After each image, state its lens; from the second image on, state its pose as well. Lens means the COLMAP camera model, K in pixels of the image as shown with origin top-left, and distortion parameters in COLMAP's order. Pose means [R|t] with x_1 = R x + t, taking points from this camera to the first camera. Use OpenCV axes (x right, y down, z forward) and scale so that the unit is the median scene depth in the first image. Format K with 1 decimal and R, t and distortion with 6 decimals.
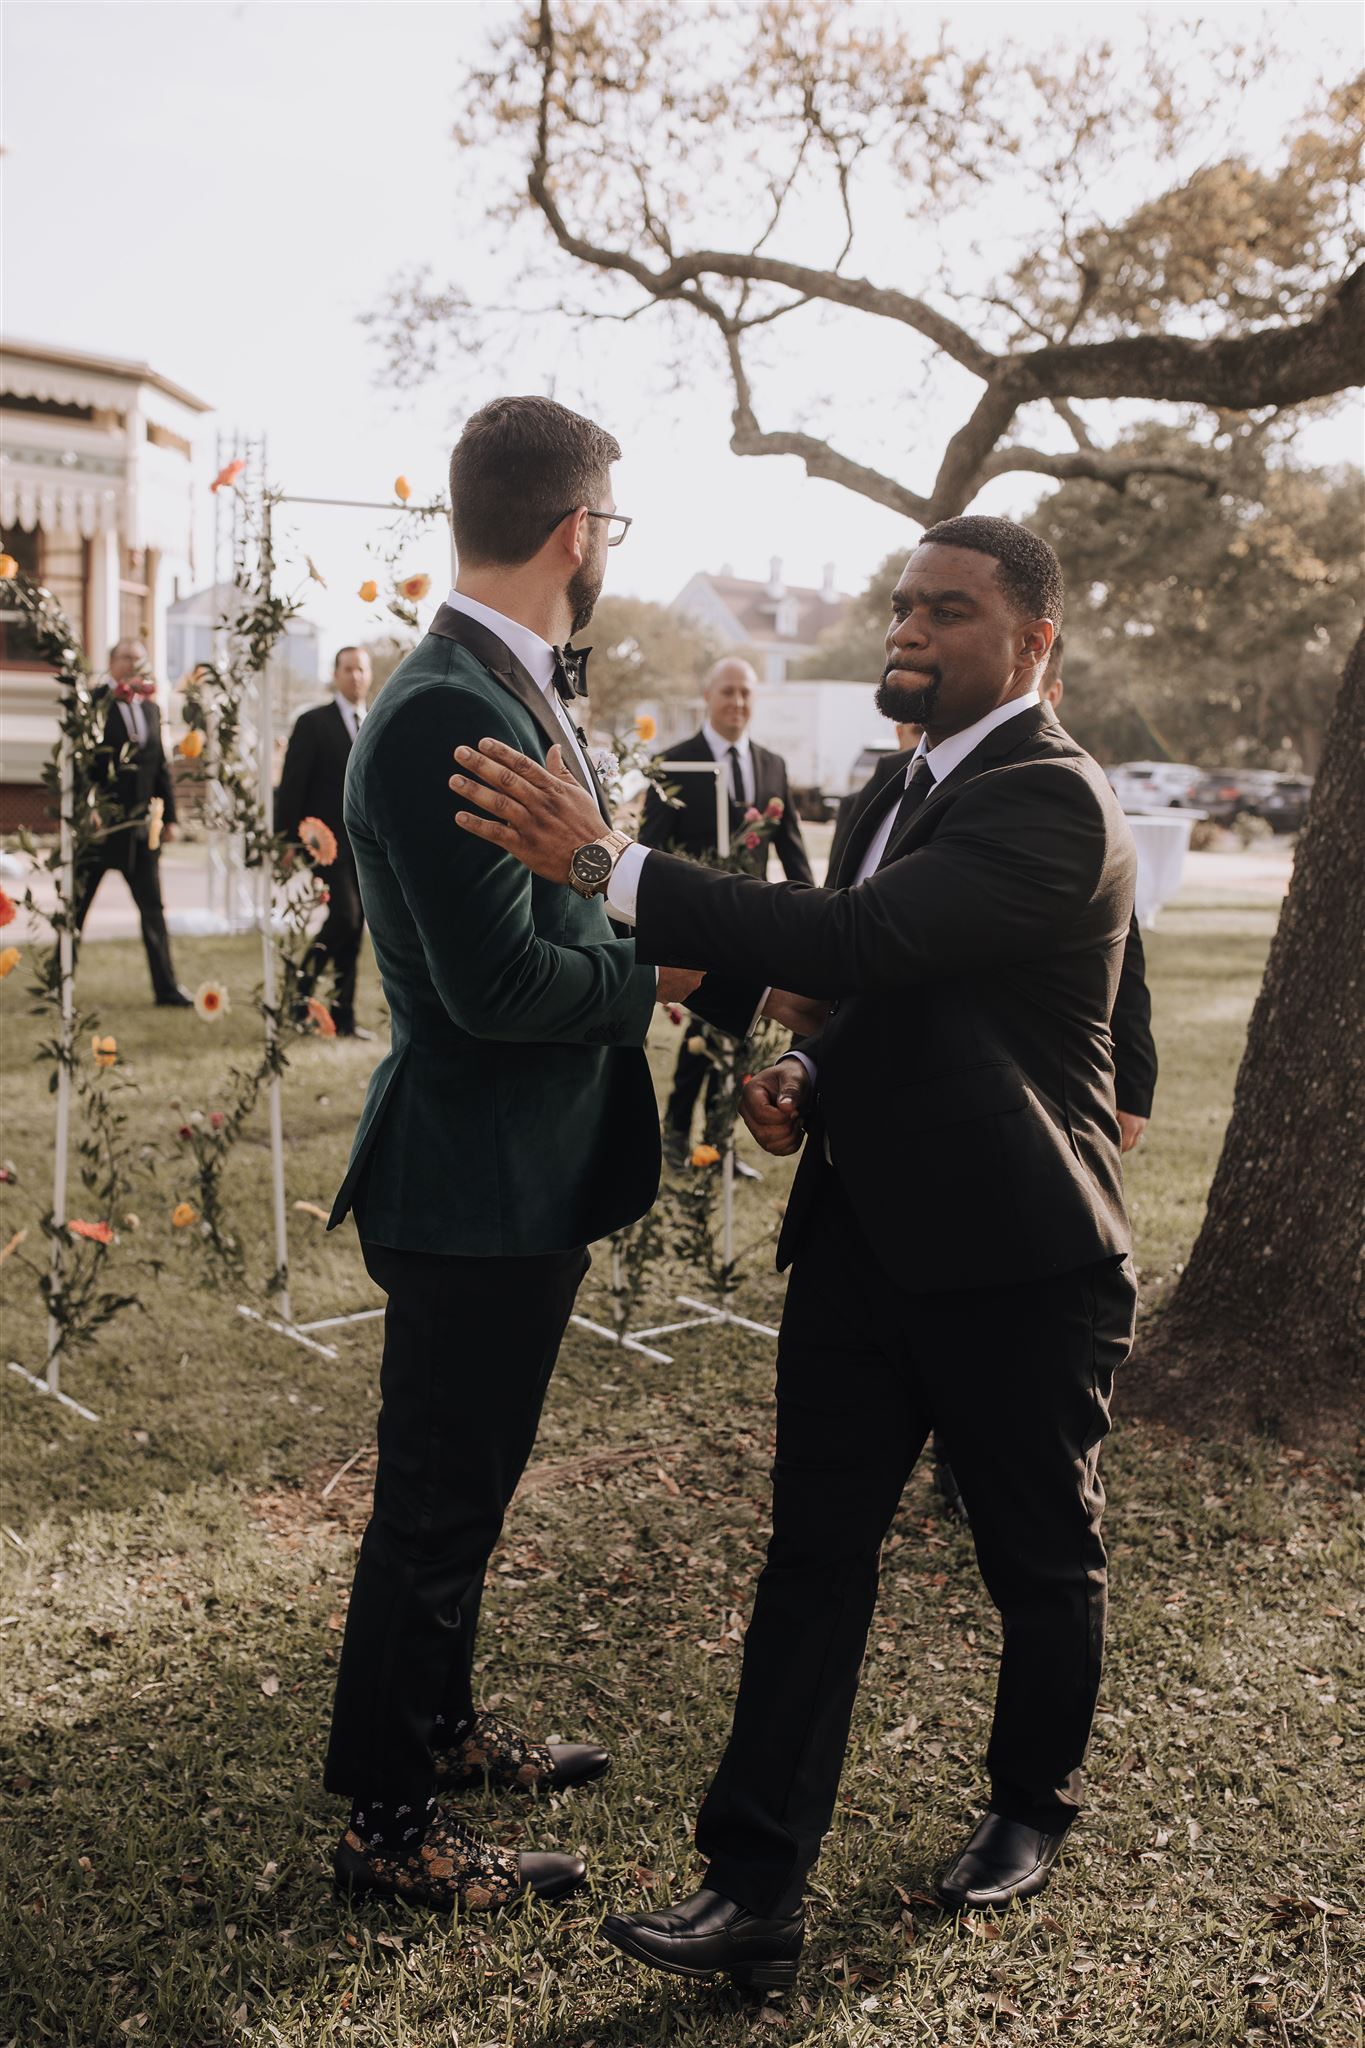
lens RADIAL K [[1950.8, 0, 682.5], [0, 1950.8, 1024.0], [0, 0, 1]] dist [-0.004584, 0.028062]
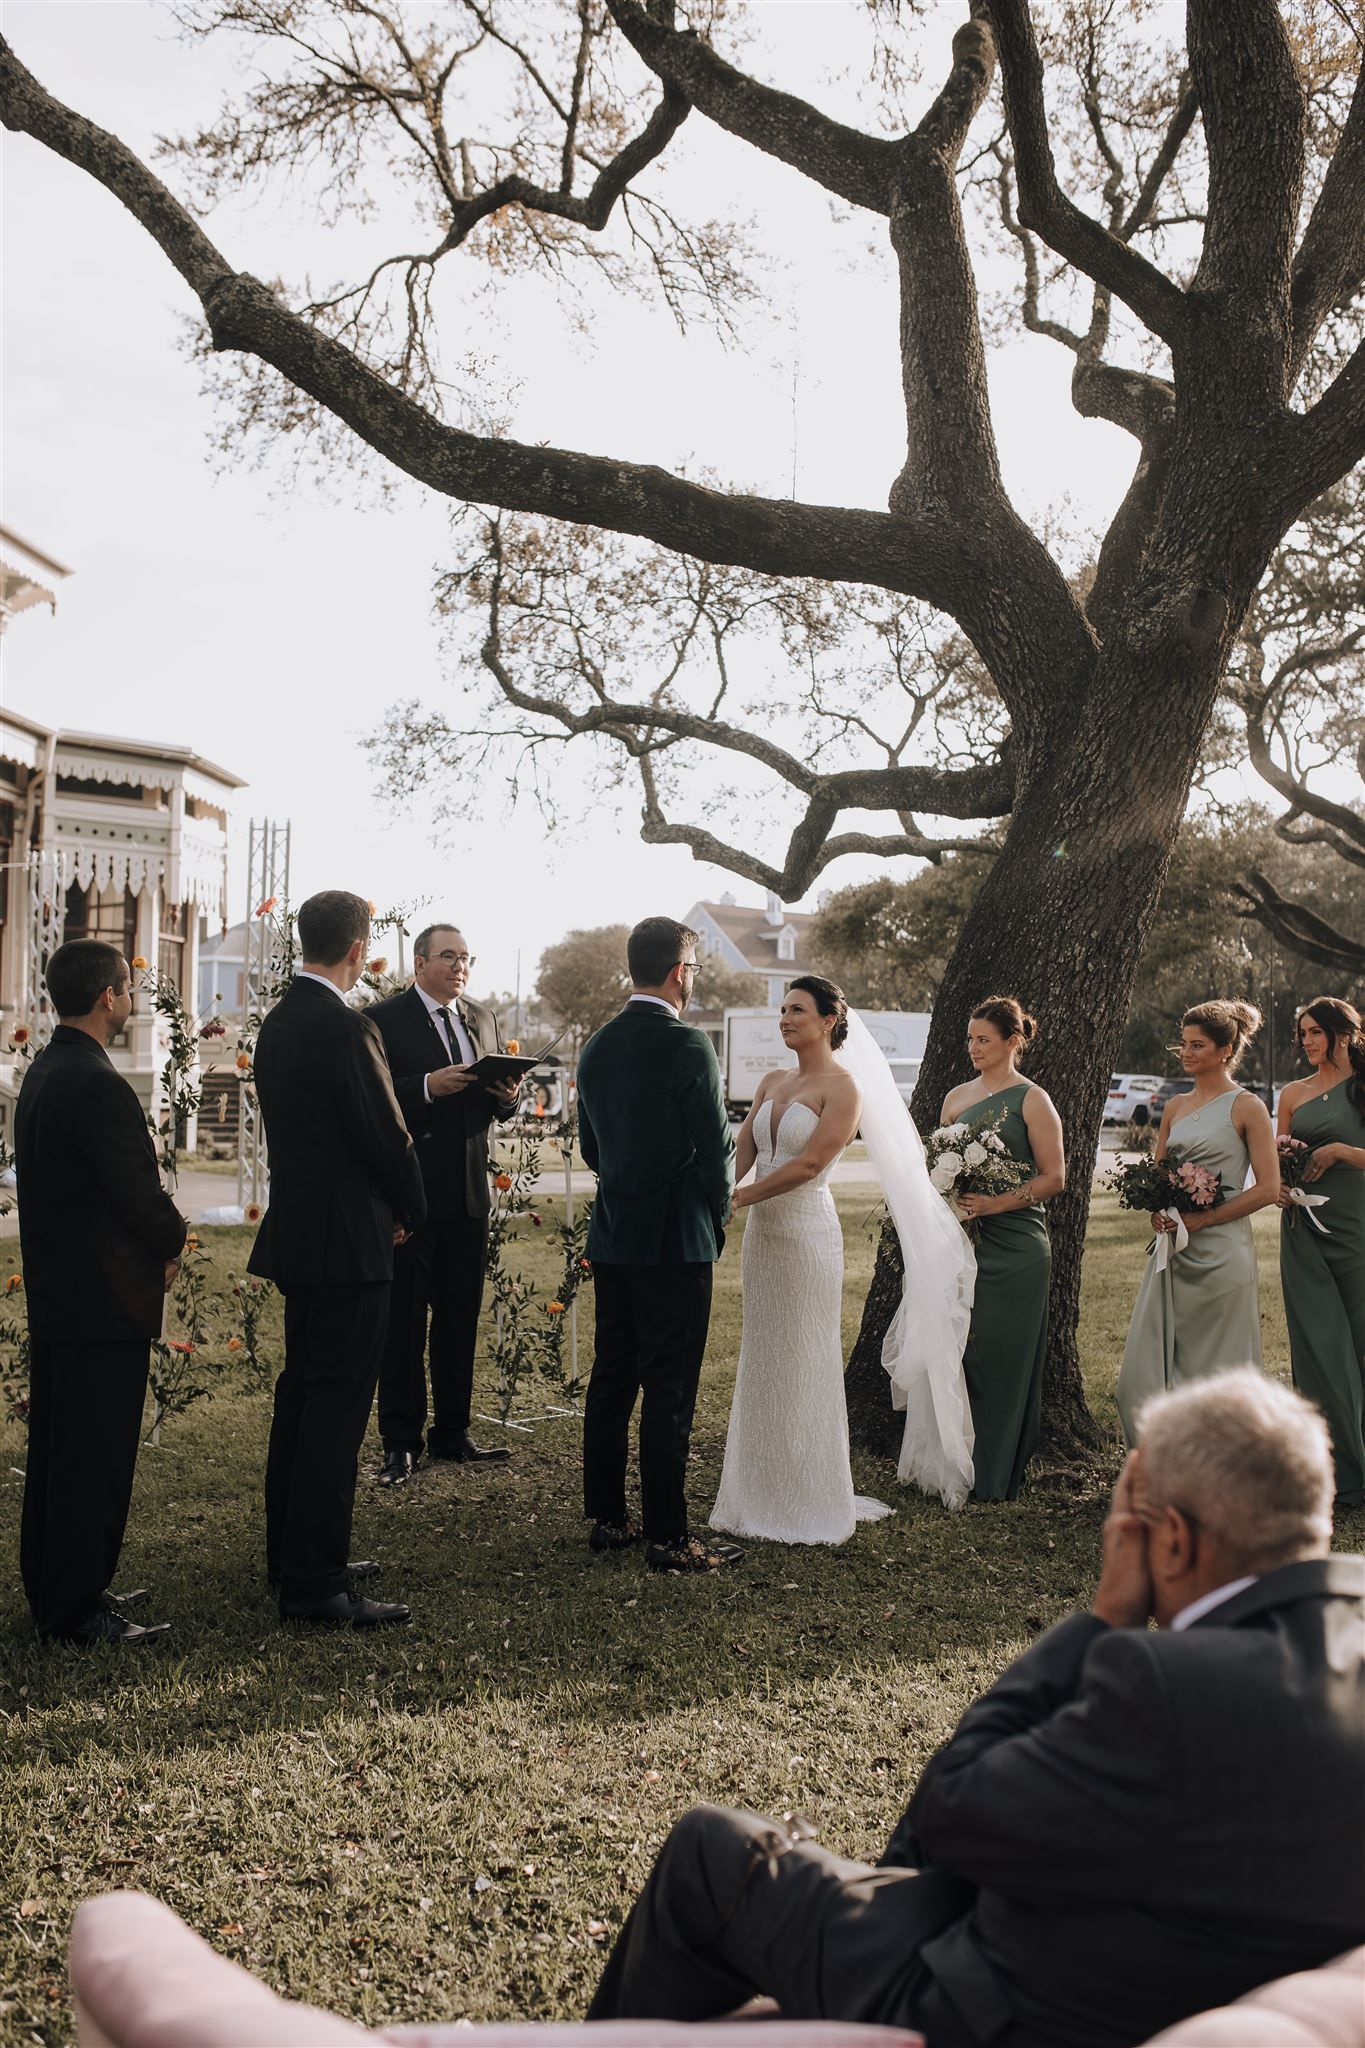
lens RADIAL K [[1950.8, 0, 682.5], [0, 1950.8, 1024.0], [0, 0, 1]] dist [-0.004584, 0.028062]
pose [[0.999719, -0.022289, -0.008029, 0.143513], [0.020675, 0.986299, -0.163668, 0.109876], [0.011567, 0.163456, 0.986483, -0.673149]]
